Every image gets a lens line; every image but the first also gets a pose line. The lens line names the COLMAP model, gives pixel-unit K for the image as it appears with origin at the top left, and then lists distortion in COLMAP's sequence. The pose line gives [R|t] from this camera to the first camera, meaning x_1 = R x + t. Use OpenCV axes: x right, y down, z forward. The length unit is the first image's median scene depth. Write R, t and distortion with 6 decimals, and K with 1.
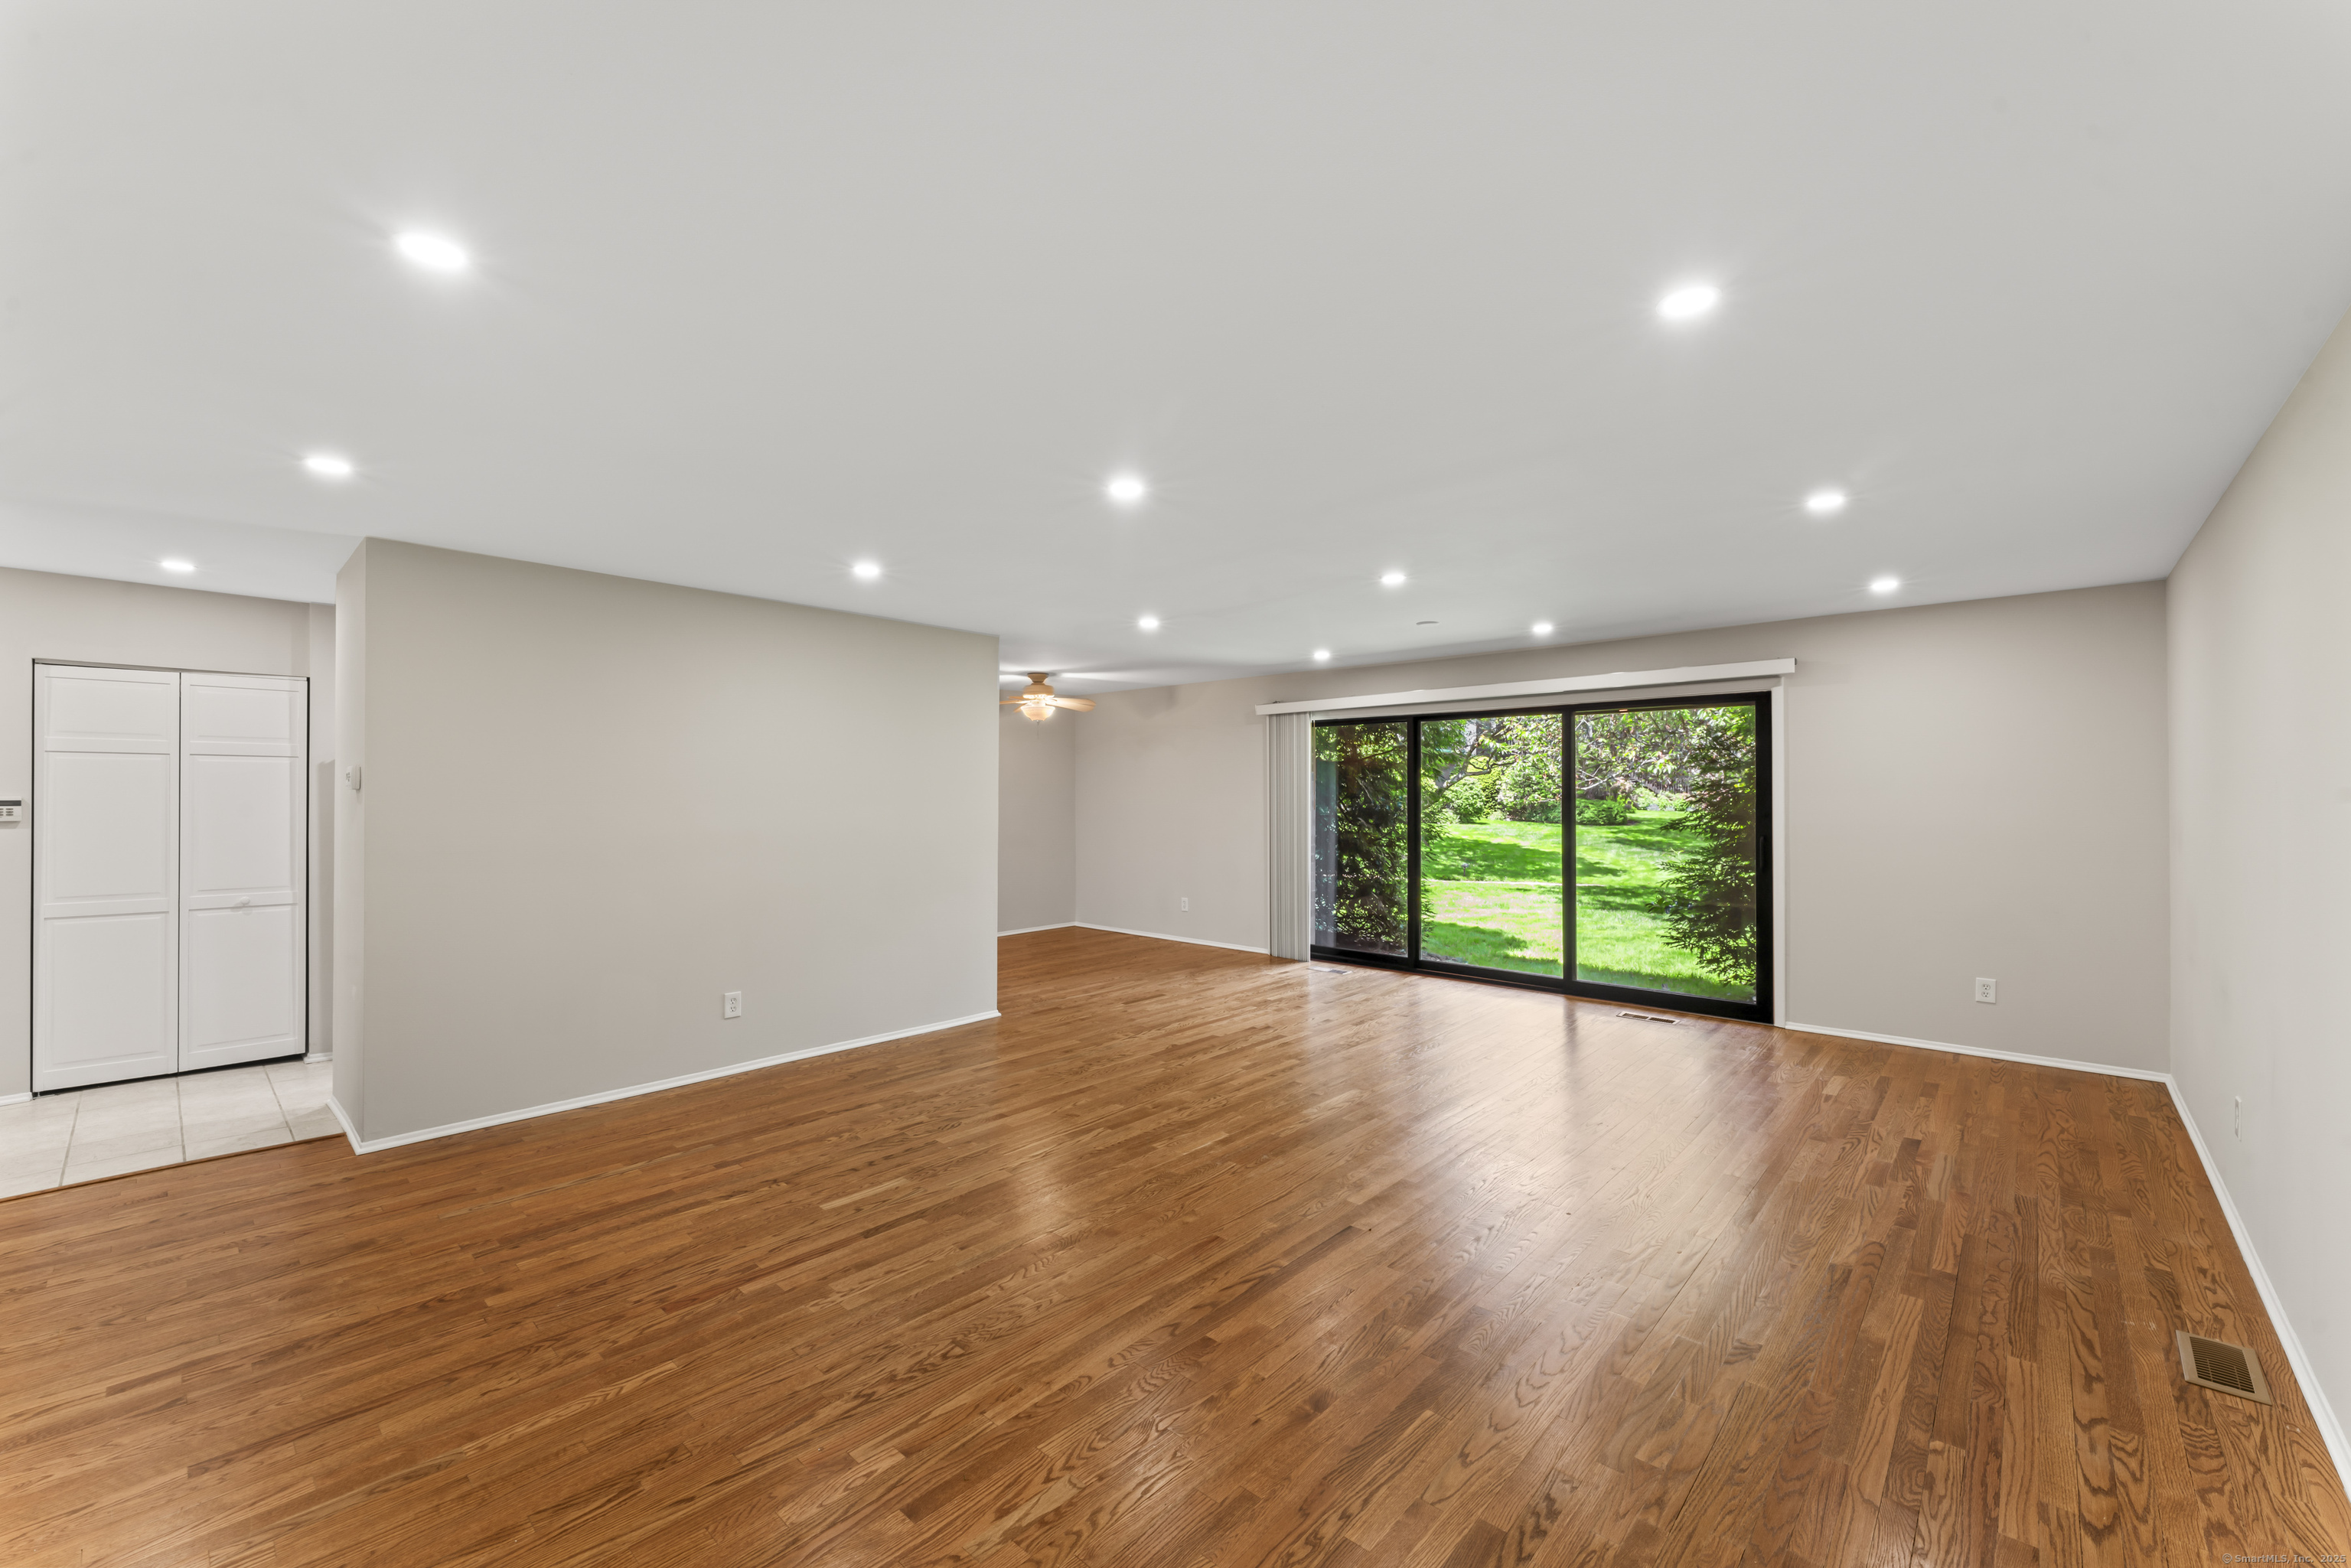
lens RADIAL K [[938.4, 0, 1186.4], [0, 938.4, 783.8], [0, 0, 1]] dist [-0.000295, 0.000188]
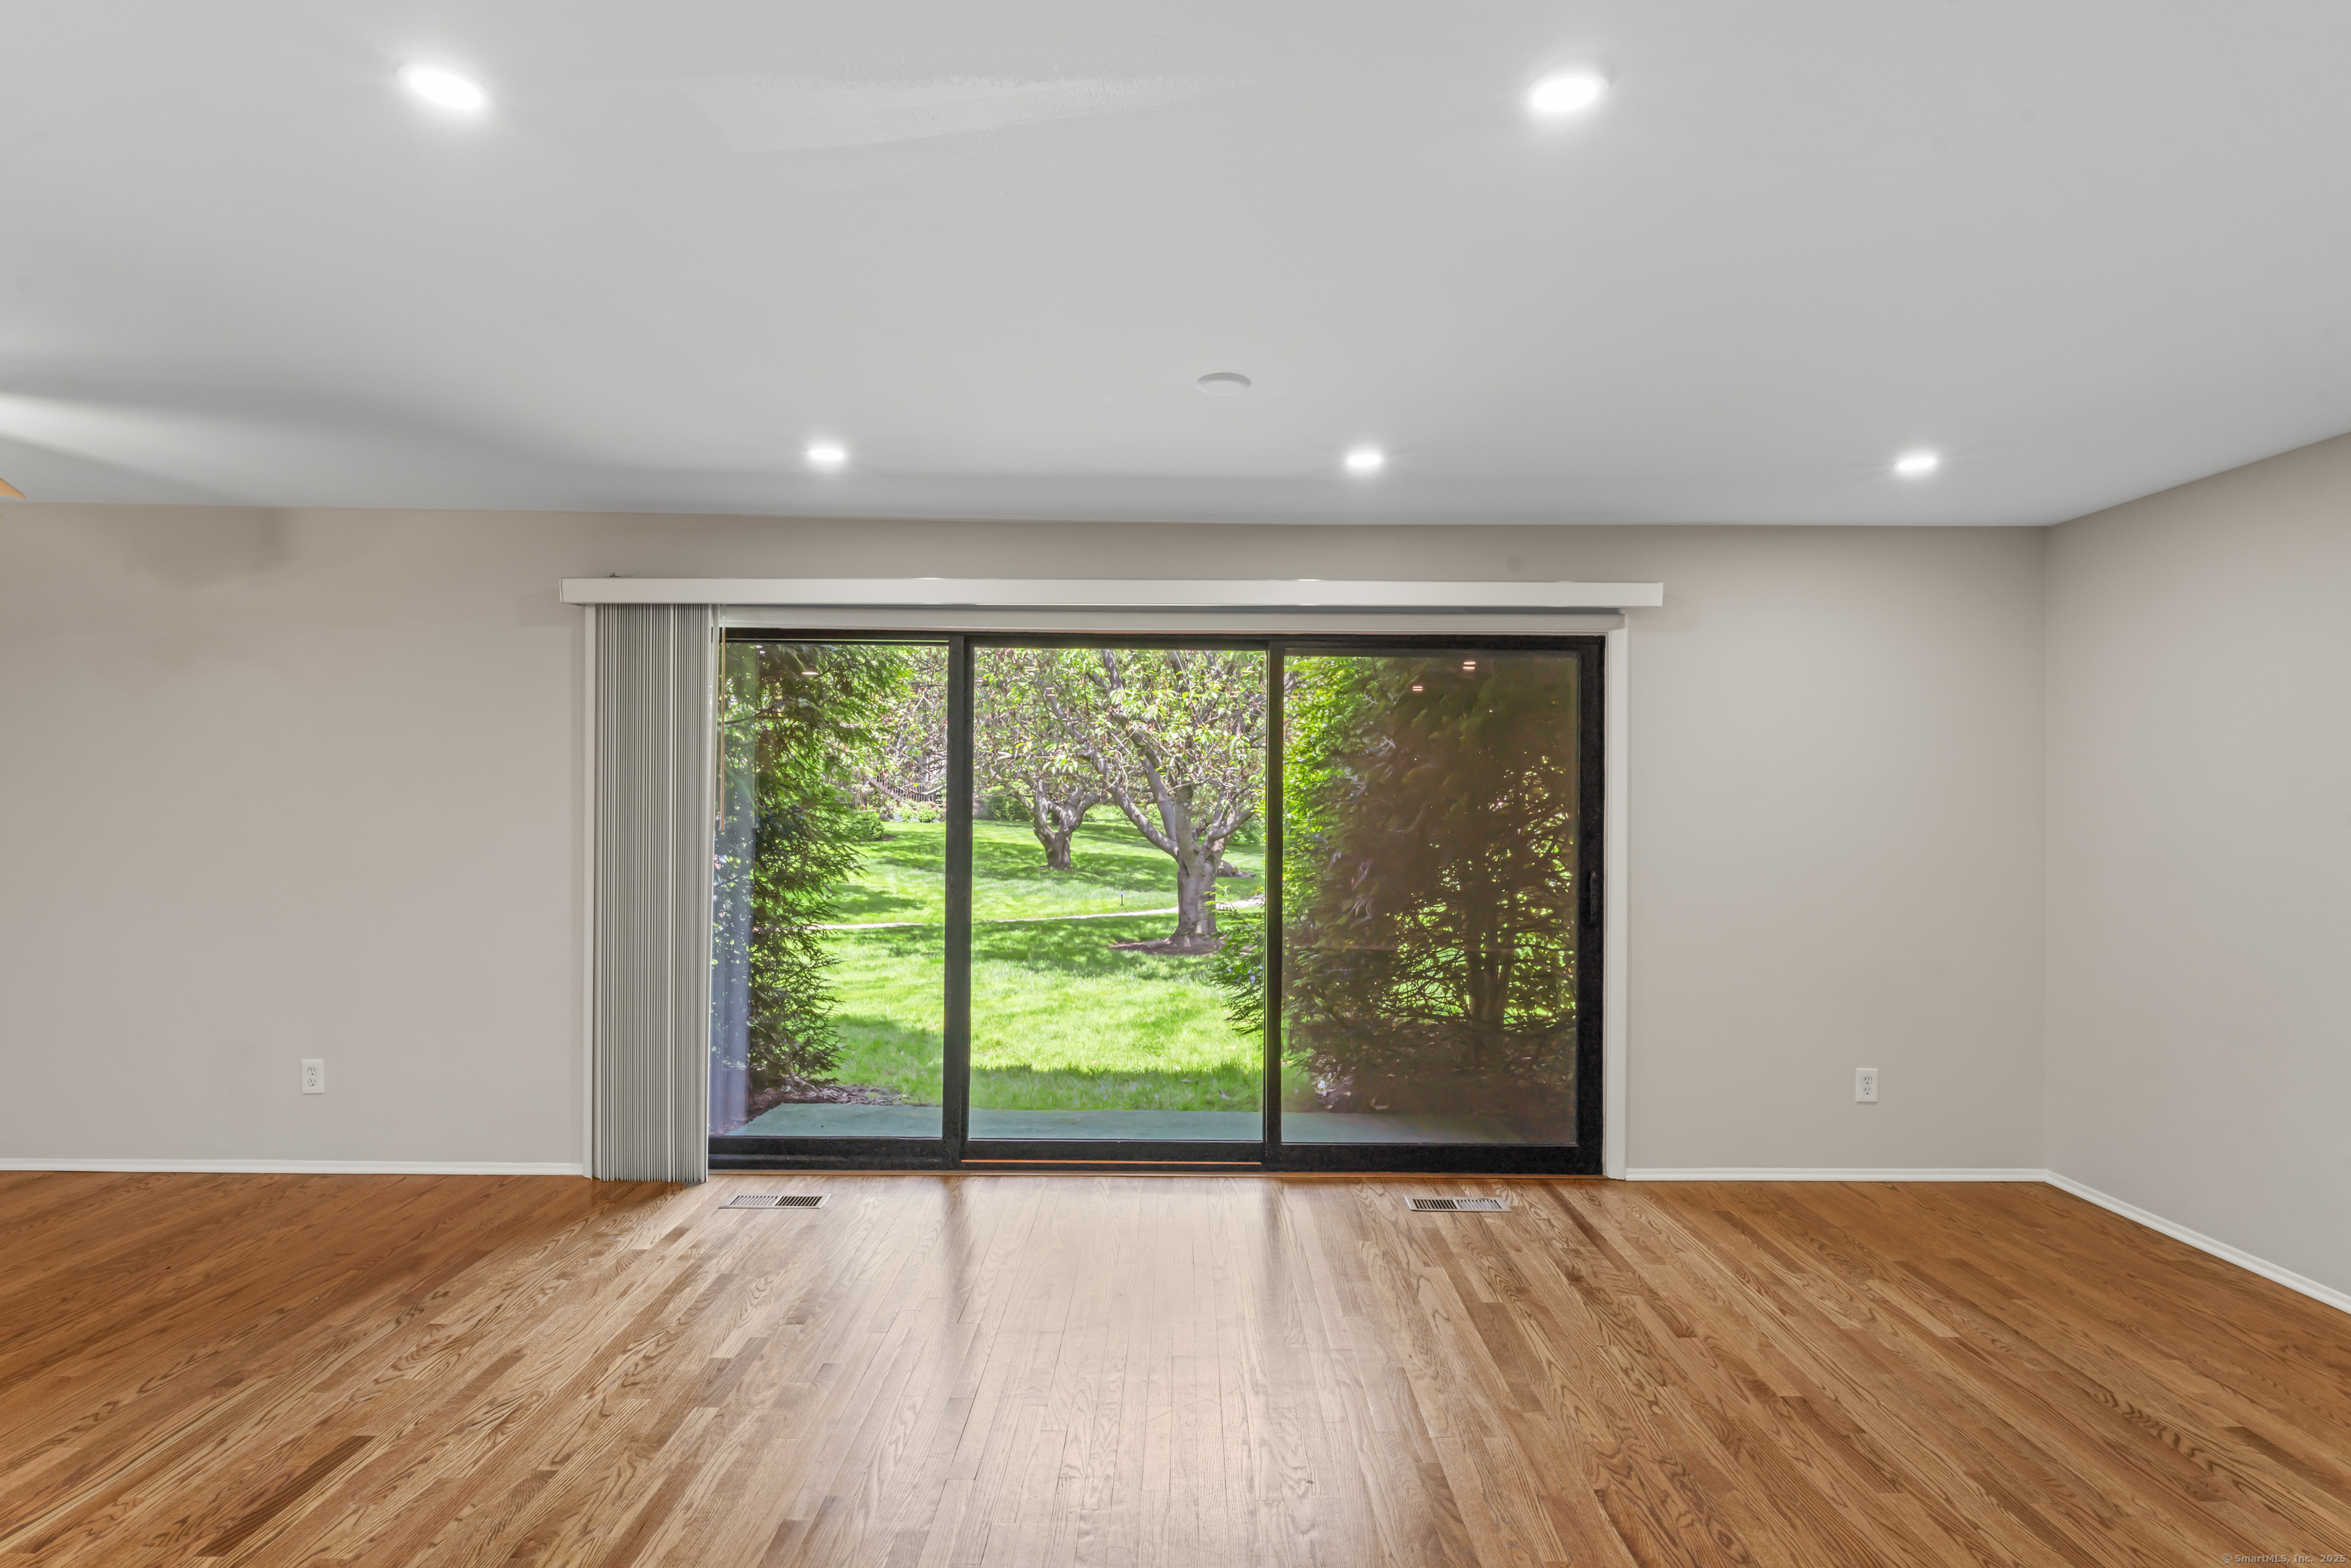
lens RADIAL K [[1163.2, 0, 1175.5], [0, 1163.2, 784.0], [0, 0, 1]] dist [0.038284, -0.026362]
pose [[0.737925, 0.018921, 0.674617, -0.080950], [-0.016309, 0.999815, -0.010203, 0.009091], [-0.674685, -0.003474, 0.738098, 0.468976]]
